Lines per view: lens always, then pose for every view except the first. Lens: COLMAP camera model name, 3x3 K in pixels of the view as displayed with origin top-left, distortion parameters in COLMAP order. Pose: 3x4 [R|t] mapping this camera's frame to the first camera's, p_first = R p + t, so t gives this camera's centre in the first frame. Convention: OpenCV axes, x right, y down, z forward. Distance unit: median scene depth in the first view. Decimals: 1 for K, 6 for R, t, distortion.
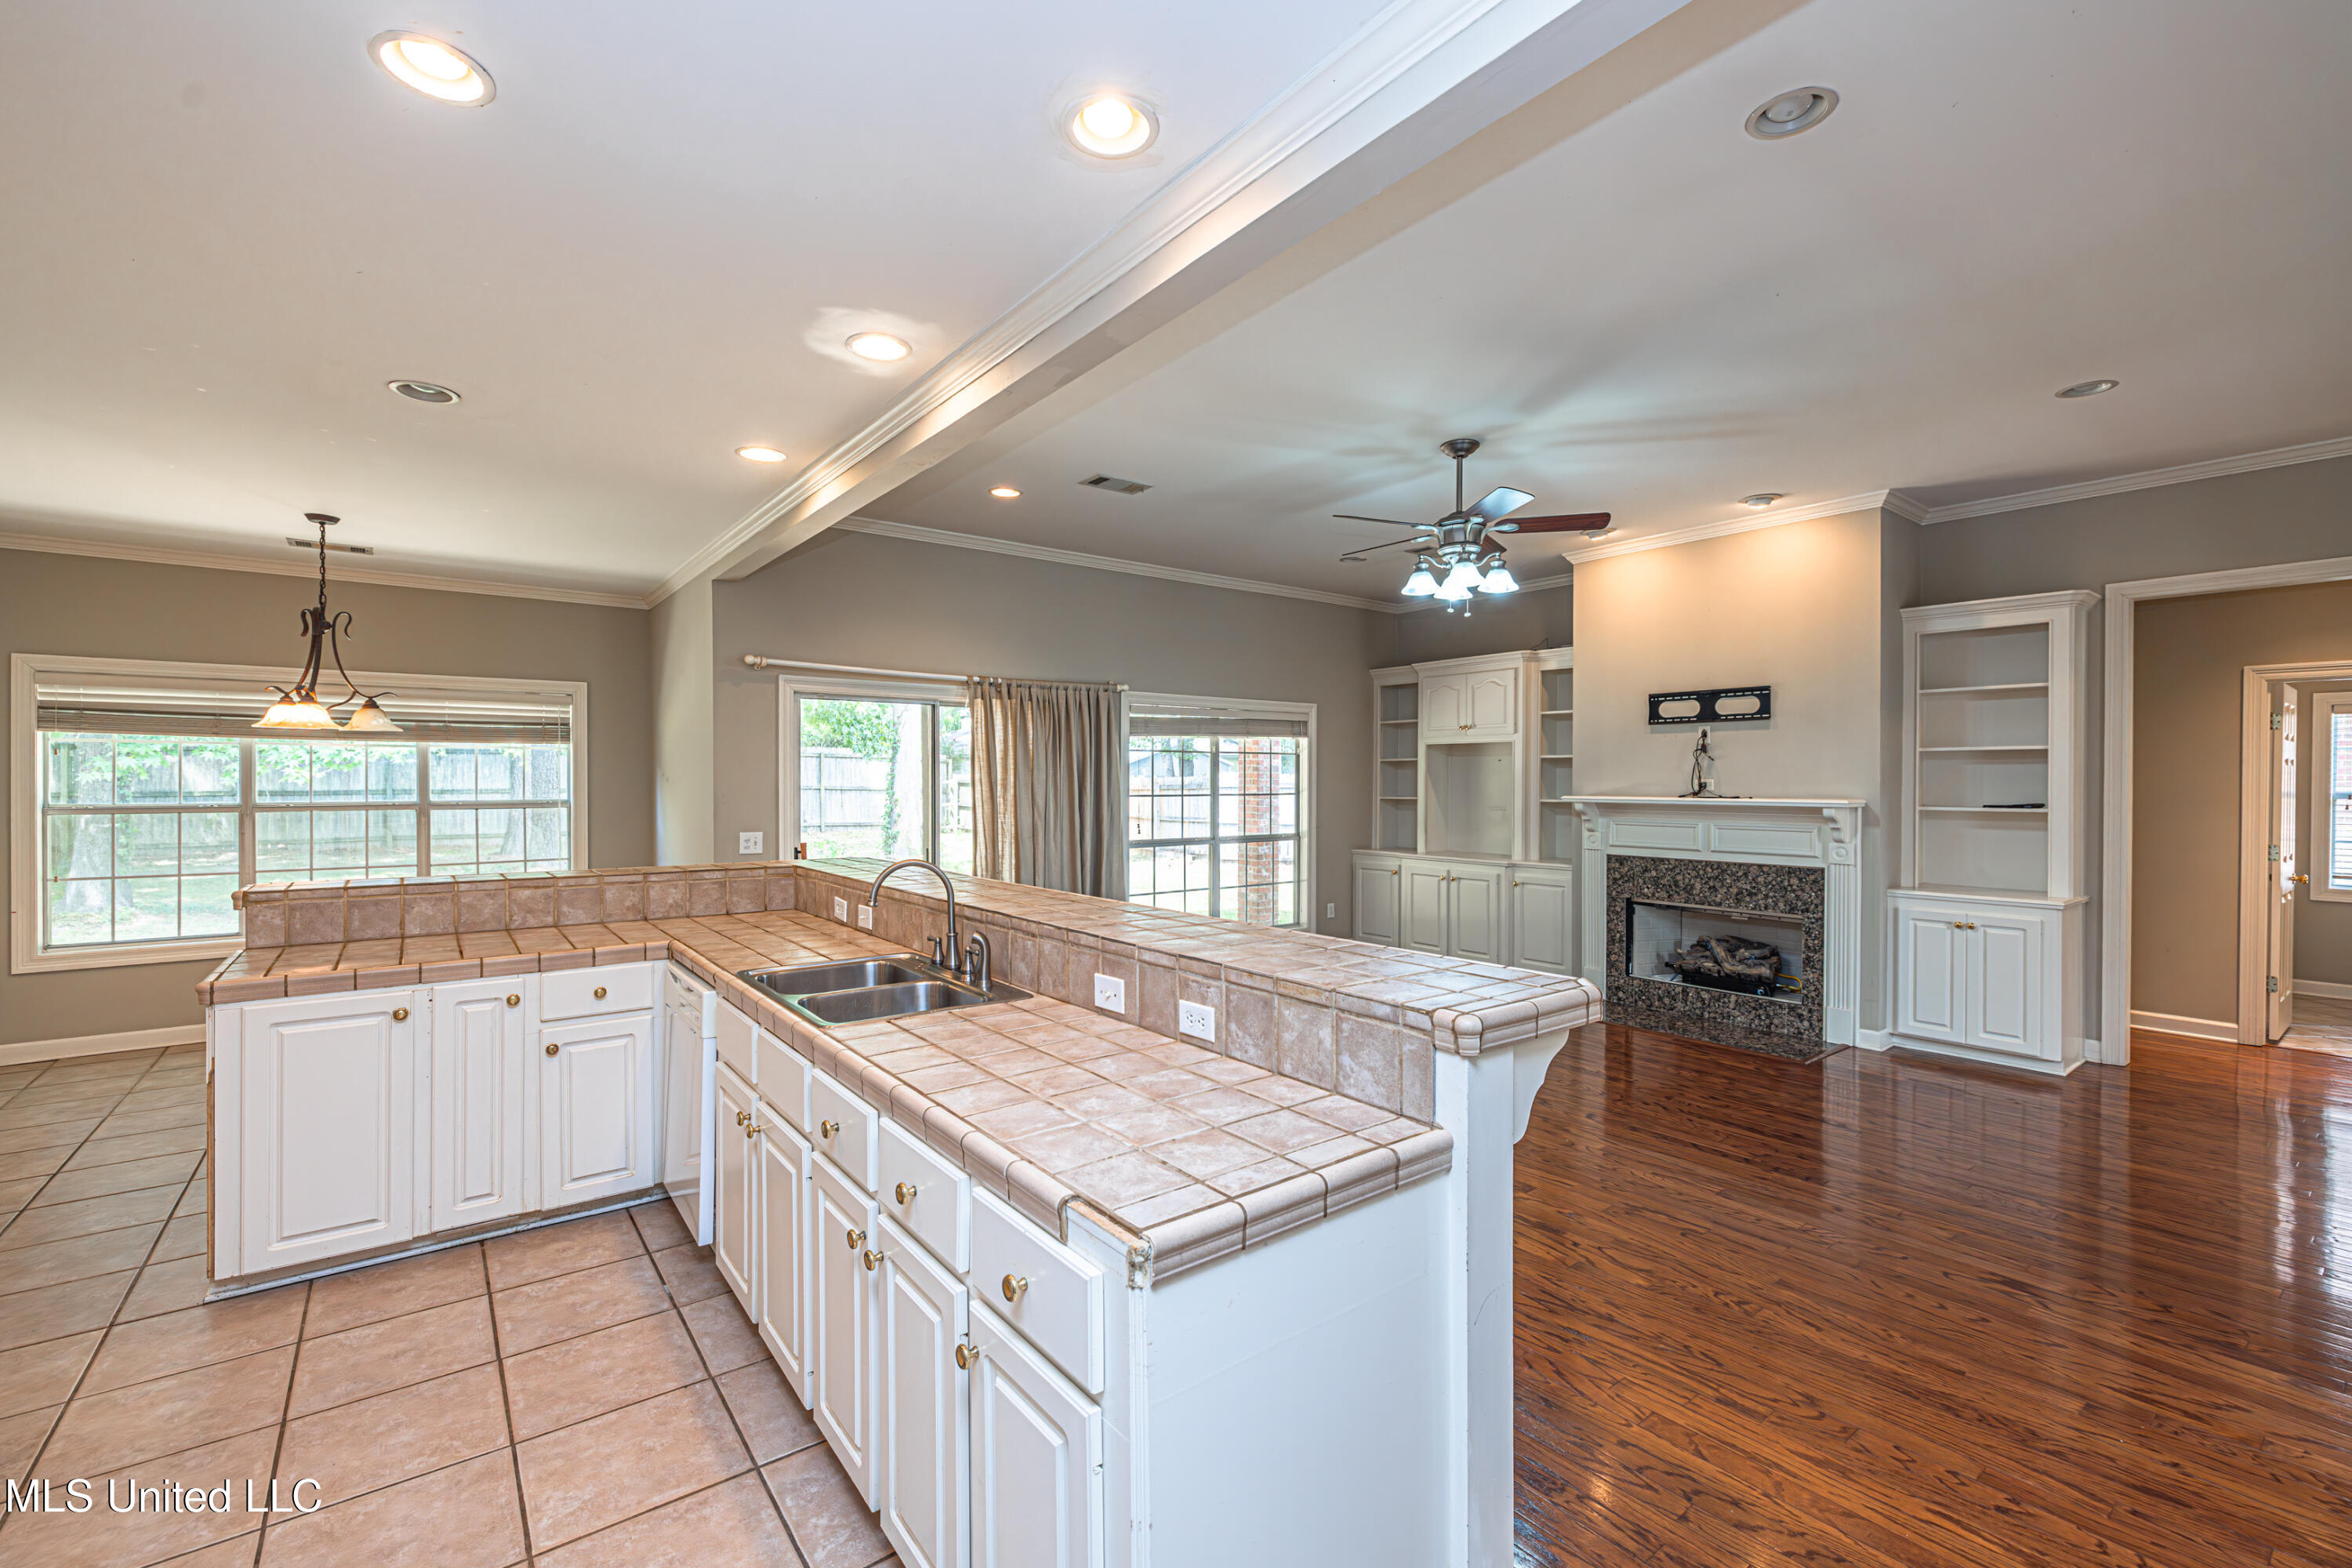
lens RADIAL K [[1001.7, 0, 1185.5], [0, 1001.7, 788.2], [0, 0, 1]] dist [-0.000076, -0.000027]
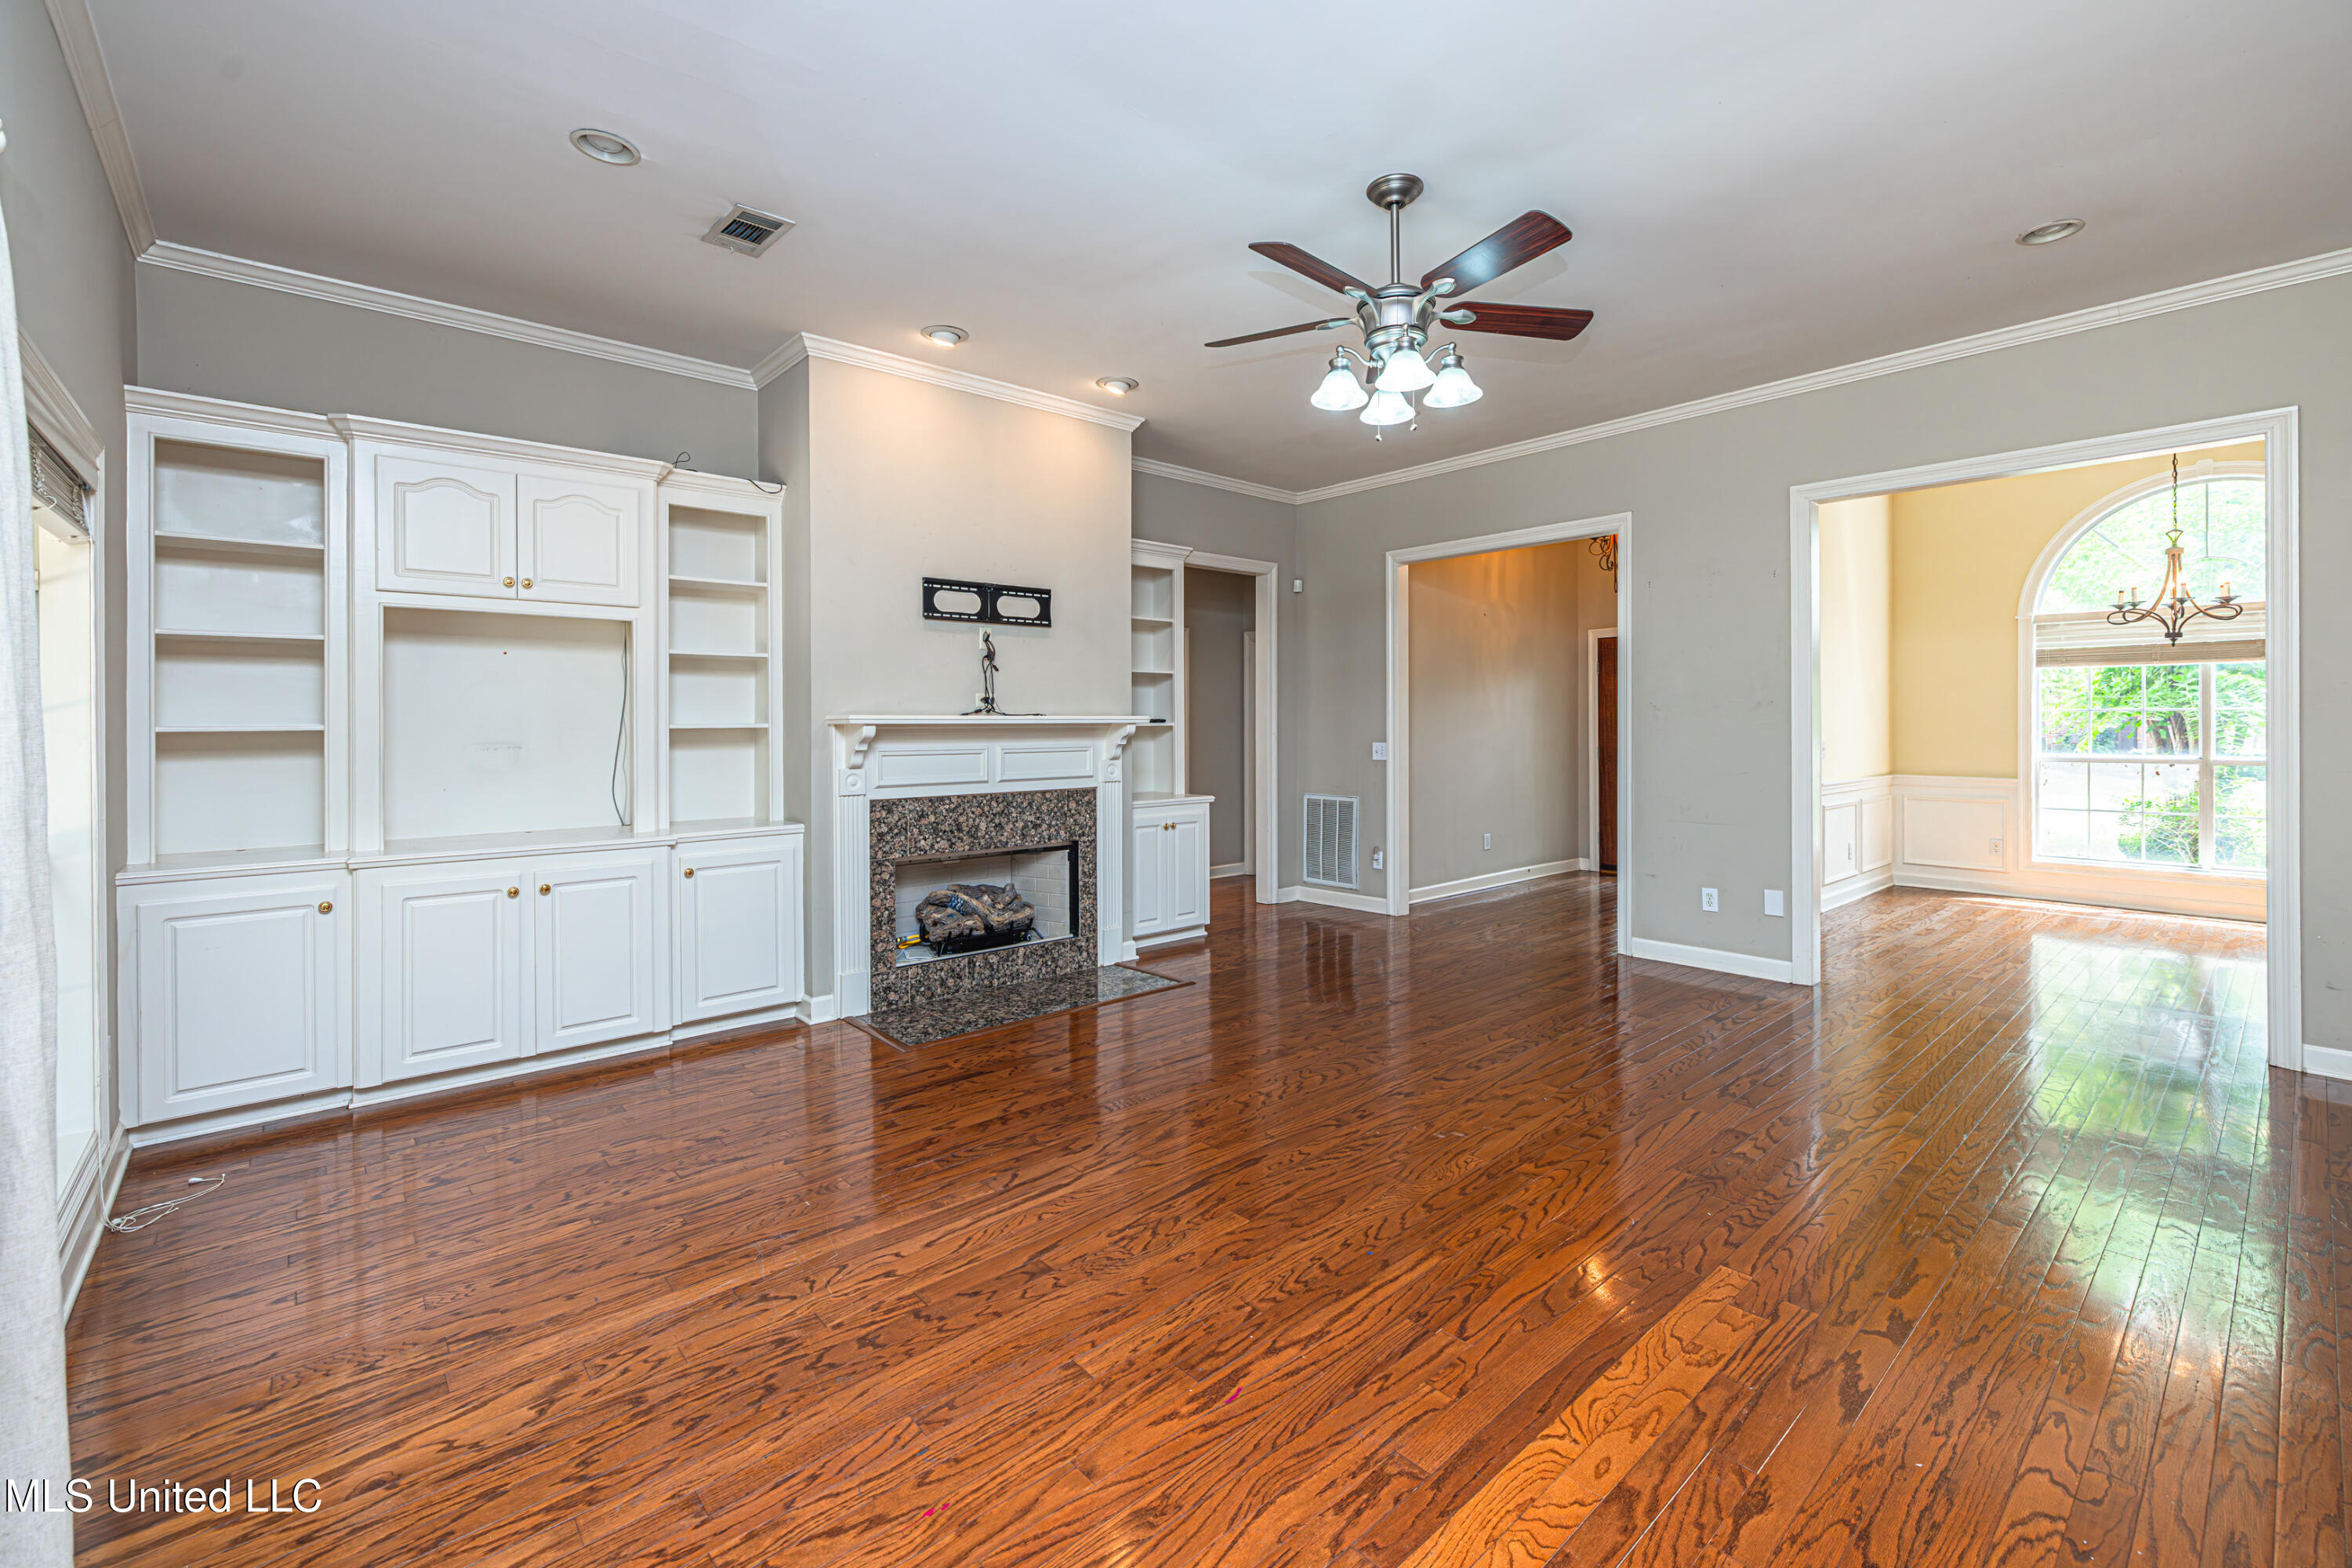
lens RADIAL K [[1007.0, 0, 1179.9], [0, 1007.0, 722.4], [0, 0, 1]] dist [0.001416, 0.000165]
pose [[-0.066846, -0.002876, 0.997759, -0.304191], [0.010611, 0.999937, 0.003593, 0.013466], [-0.997707, 0.010828, -0.066811, 0.897097]]
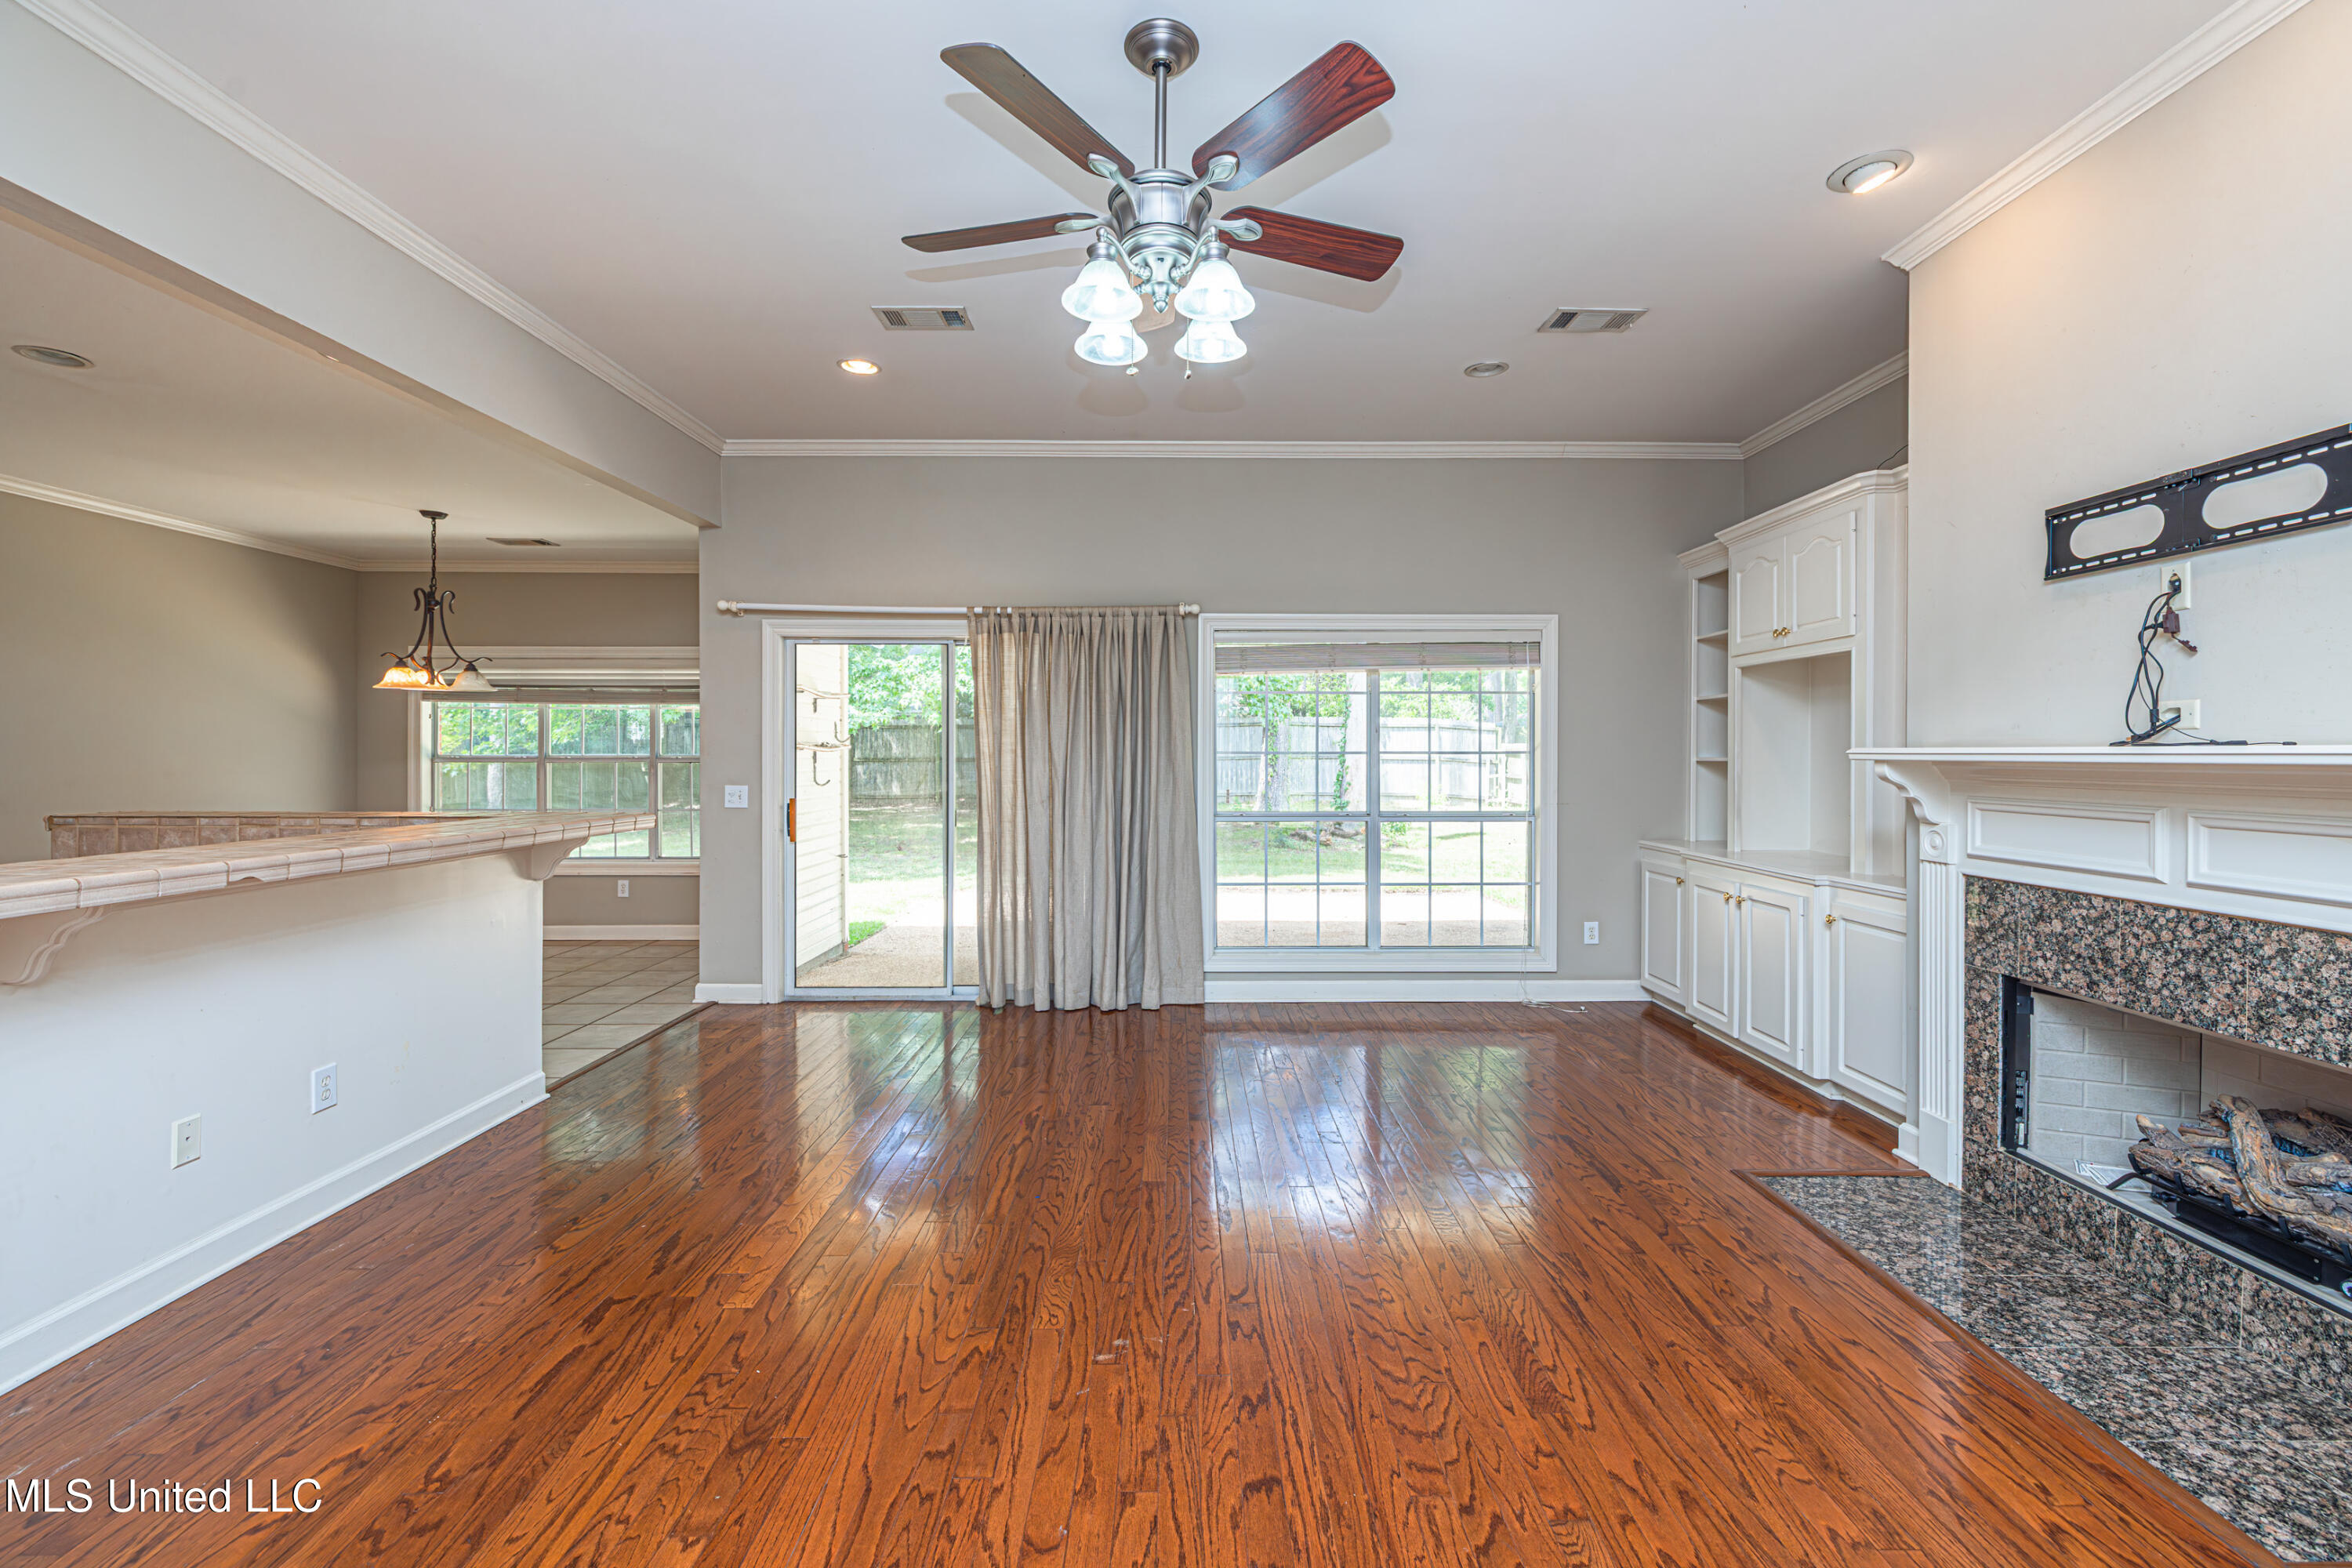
lens RADIAL K [[990.8, 0, 1194.2], [0, 990.8, 754.8], [0, 0, 1]] dist [-0.002299, -0.000068]
pose [[0.799926, -0.000034, -0.600098, 0.441697], [-0.004490, 0.999972, -0.006042, 0.016700], [0.600081, 0.007528, 0.799903, 0.456524]]
